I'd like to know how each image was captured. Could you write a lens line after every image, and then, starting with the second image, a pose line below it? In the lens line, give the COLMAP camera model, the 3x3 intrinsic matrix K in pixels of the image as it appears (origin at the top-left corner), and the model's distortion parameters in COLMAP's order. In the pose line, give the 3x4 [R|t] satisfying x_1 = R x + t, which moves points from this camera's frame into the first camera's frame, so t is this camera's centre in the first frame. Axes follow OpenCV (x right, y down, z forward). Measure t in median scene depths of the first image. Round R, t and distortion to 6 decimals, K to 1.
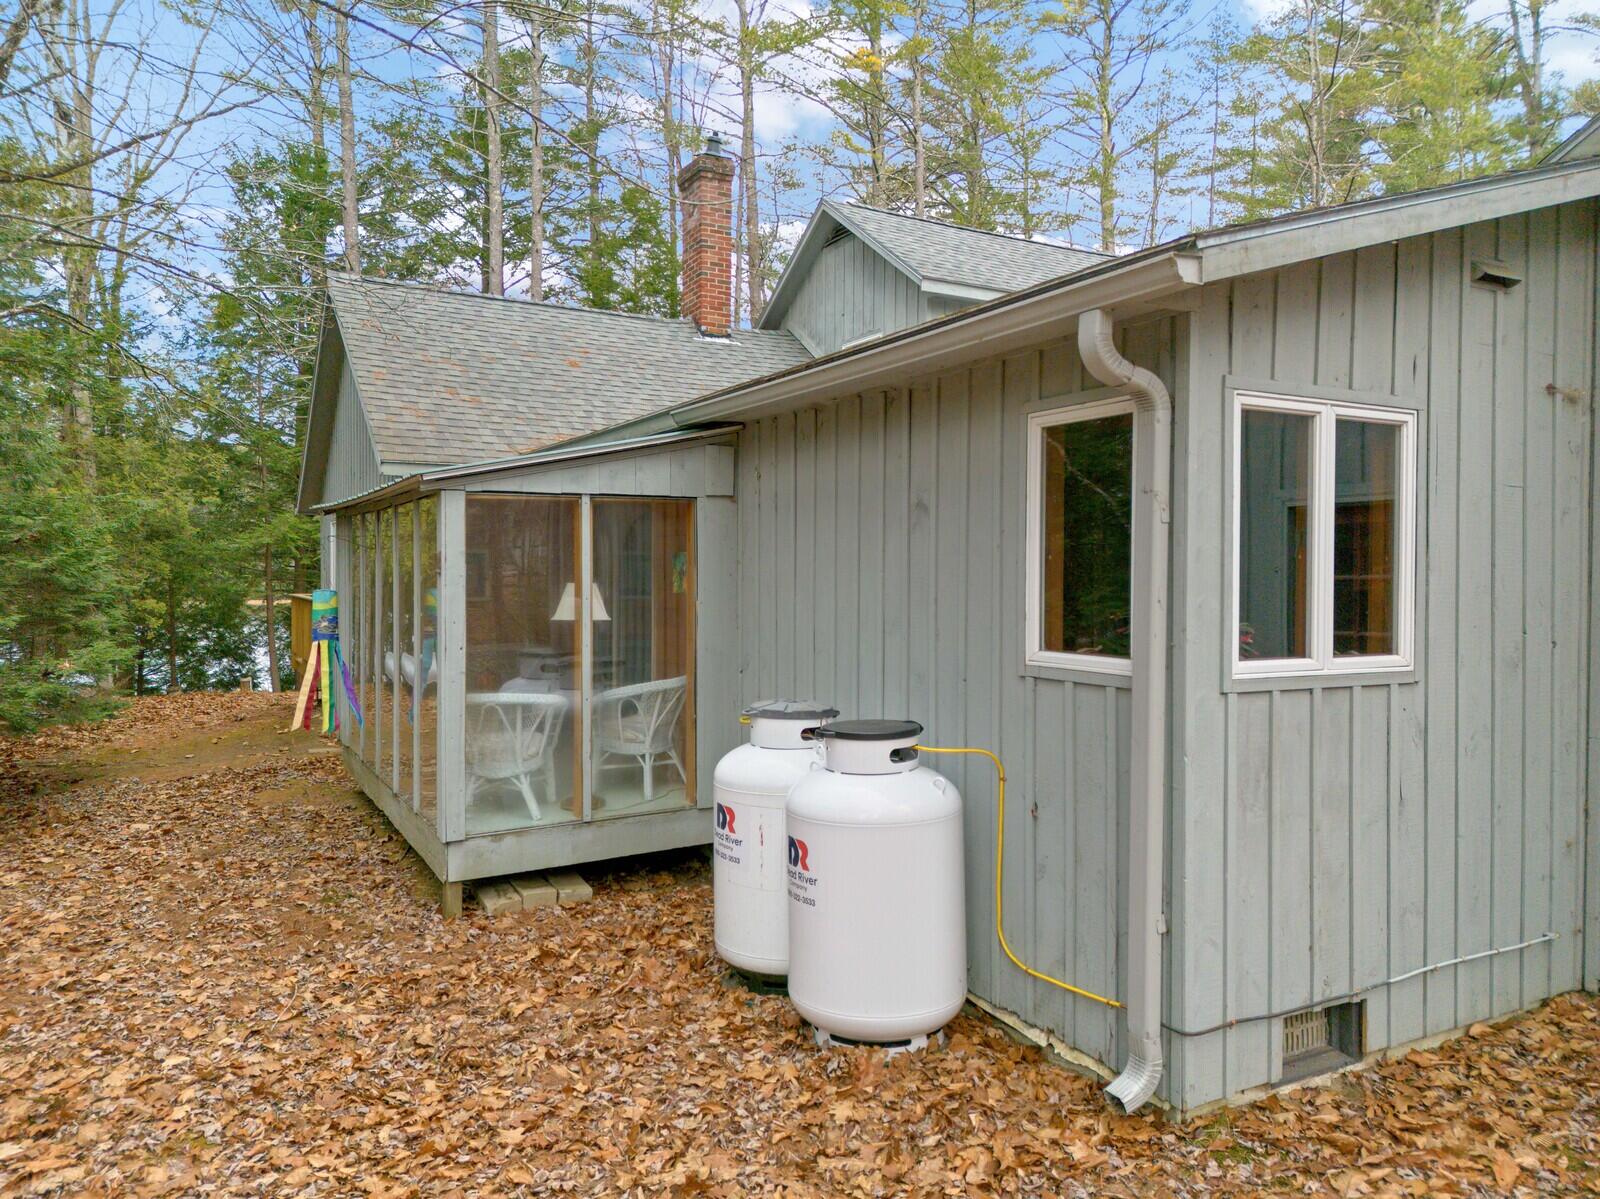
lens RADIAL K [[1162.5, 0, 800.7], [0, 1162.5, 602.1], [0, 0, 1]] dist [0.081292, -0.069359]
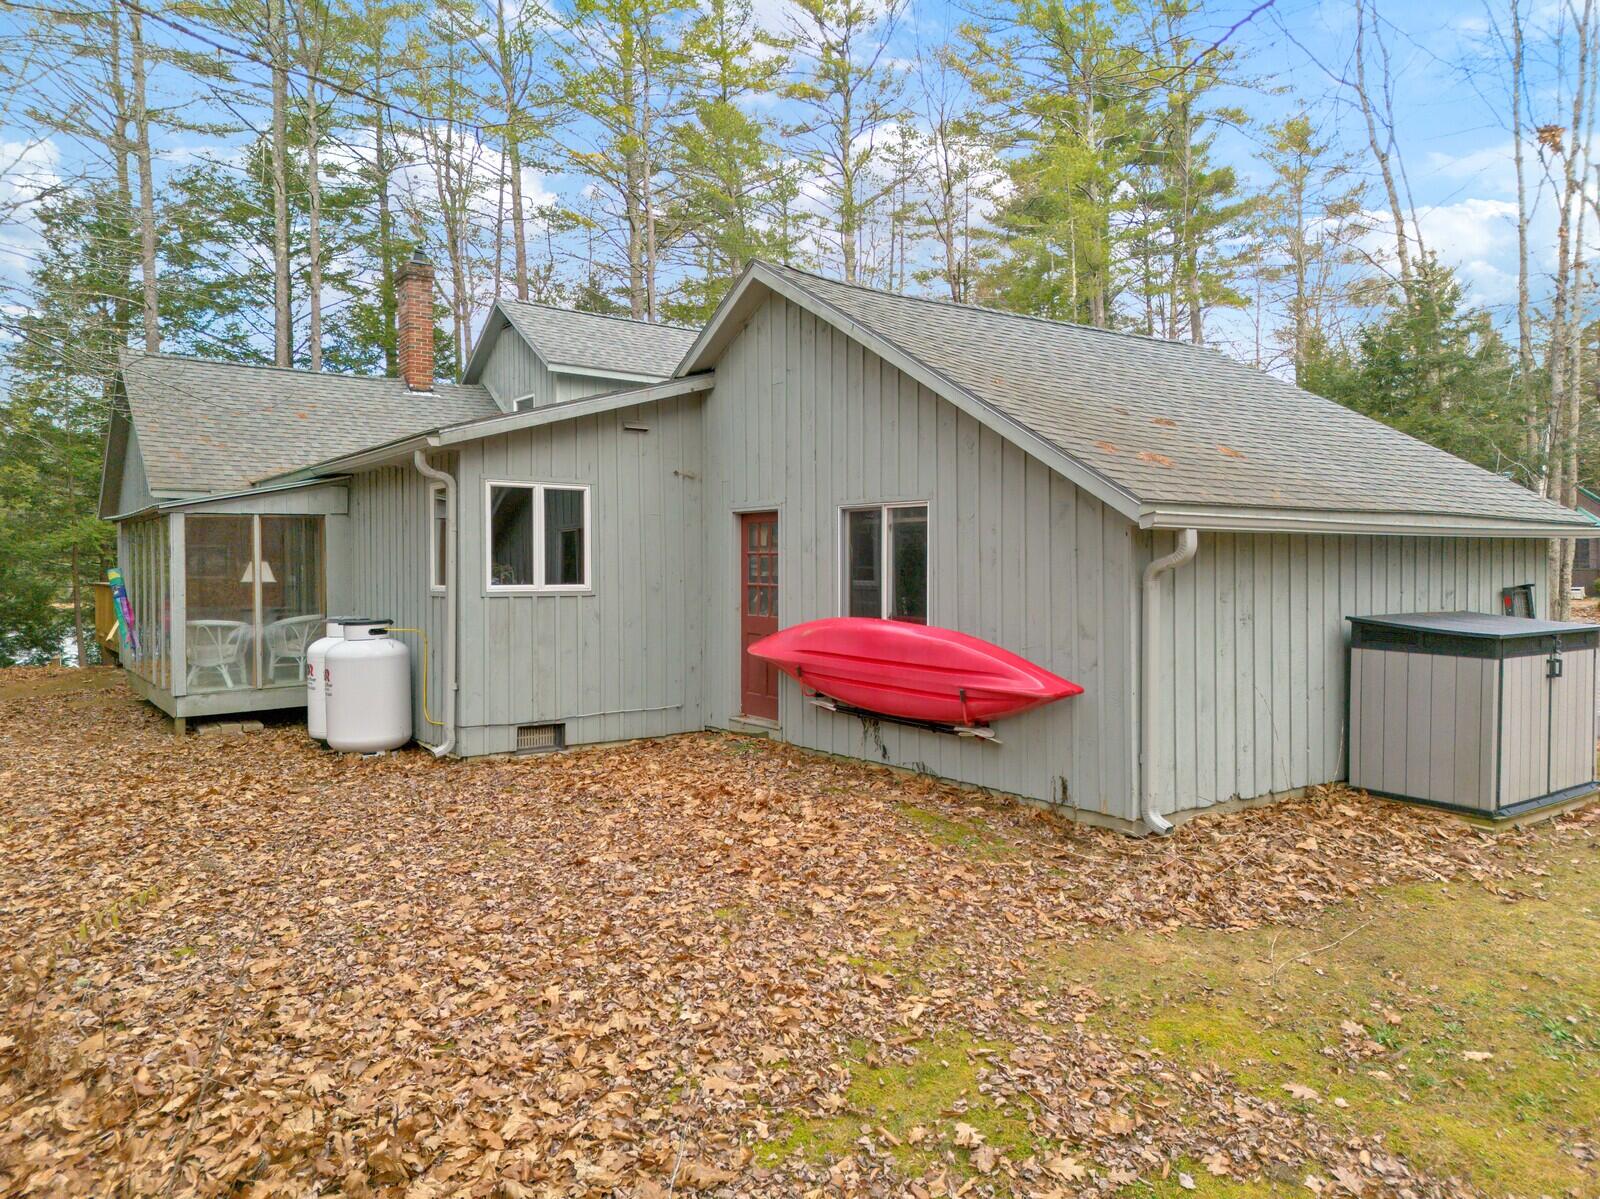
lens RADIAL K [[1162.5, 0, 800.4], [0, 1162.5, 585.1], [0, 0, 1]] dist [0.081292, -0.069359]
pose [[0.992282, -0.011955, 0.123420, 0.442488], [0.013271, 0.999863, -0.009851, 0.051565], [-0.123286, 0.011413, 0.992306, -0.976546]]
